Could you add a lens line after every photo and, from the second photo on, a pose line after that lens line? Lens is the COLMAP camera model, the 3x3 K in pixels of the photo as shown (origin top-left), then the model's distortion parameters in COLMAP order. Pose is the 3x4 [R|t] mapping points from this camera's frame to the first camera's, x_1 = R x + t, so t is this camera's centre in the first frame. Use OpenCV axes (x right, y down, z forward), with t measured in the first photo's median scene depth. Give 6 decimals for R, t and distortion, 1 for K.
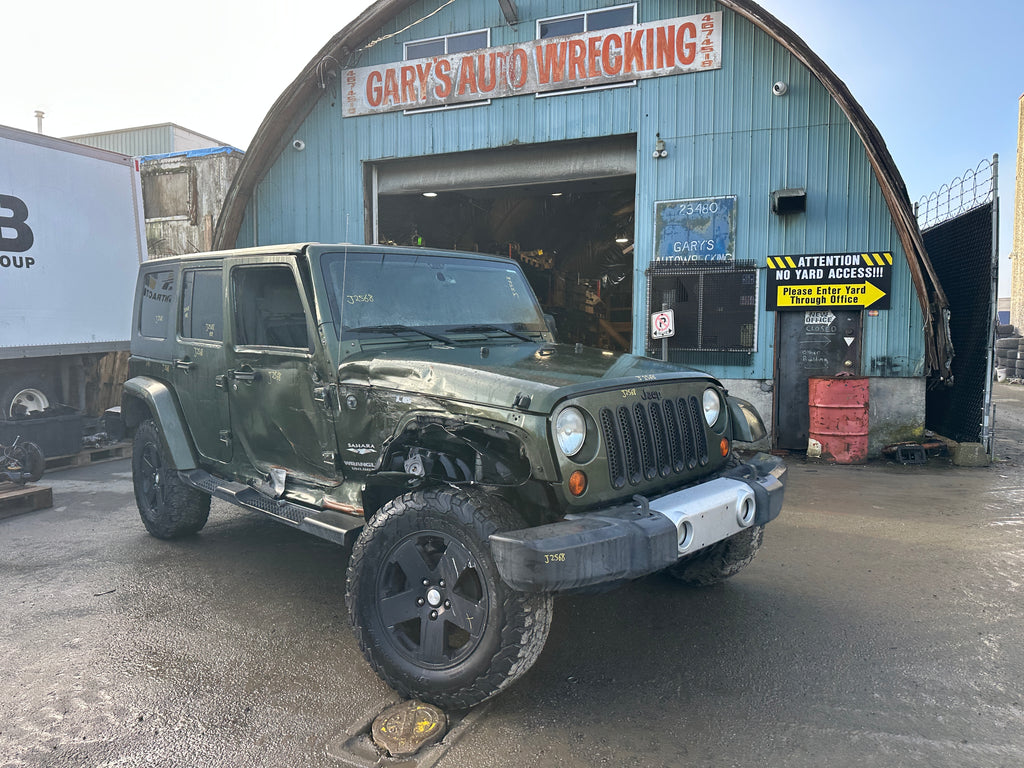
lens RADIAL K [[719.6, 0, 512.0], [0, 719.6, 384.0], [0, 0, 1]] dist [0.066130, -0.106905]
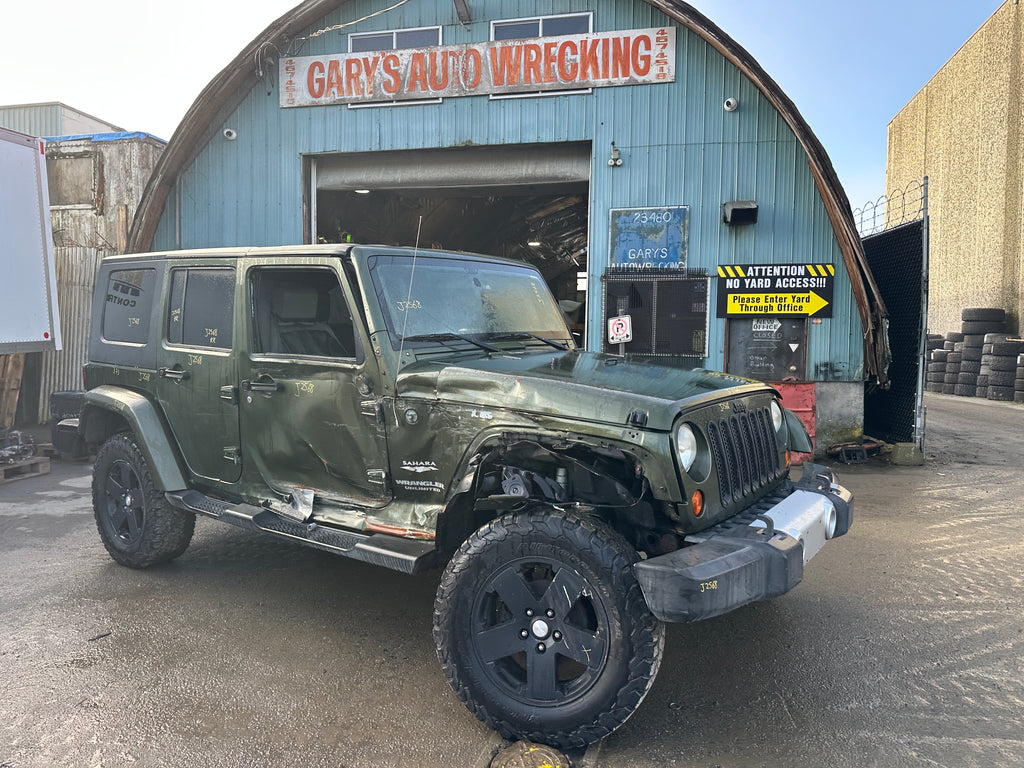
lens RADIAL K [[715.1, 0, 514.4], [0, 715.1, 370.7], [0, 0, 1]] dist [0.134478, -0.249443]
pose [[0.987701, 0.000469, 0.156351, -0.099299], [0.002375, 0.999835, -0.017997, -0.007279], [-0.156334, 0.018147, 0.987538, 0.026390]]
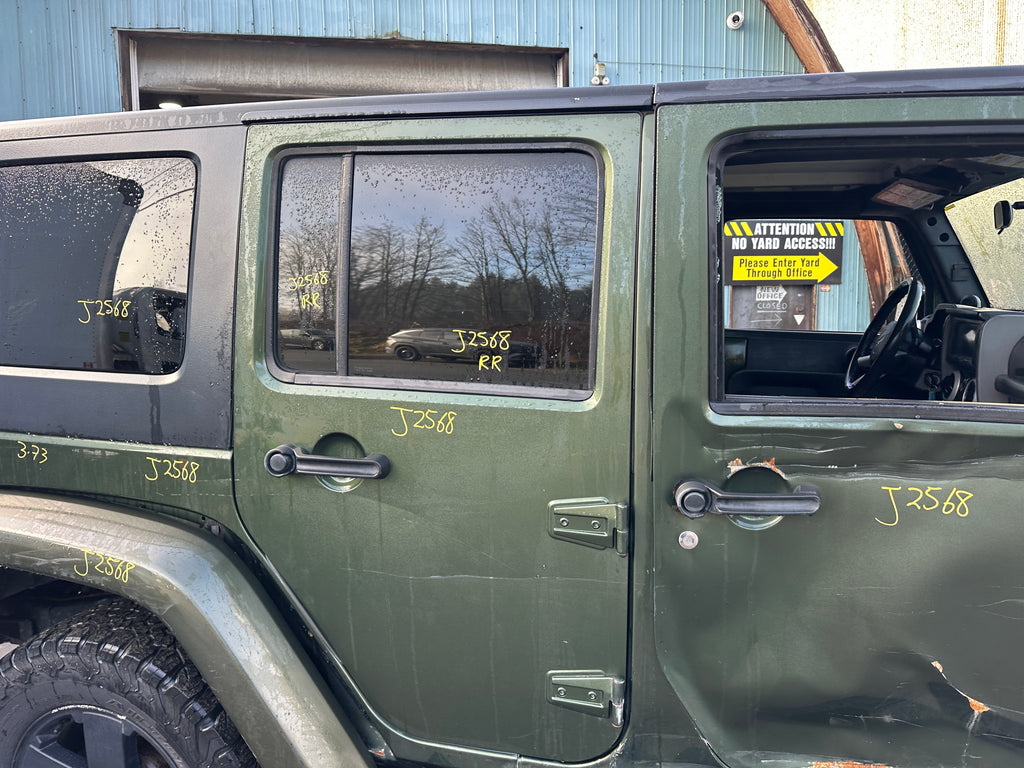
lens RADIAL K [[722.9, 0, 513.8], [0, 722.9, 378.5], [0, 0, 1]] dist [0.025782, -0.027919]
pose [[0.862756, -0.061337, 0.501886, -0.299526], [0.046533, 0.998034, 0.041981, -0.039484], [-0.503474, -0.012865, 0.863914, 0.394564]]
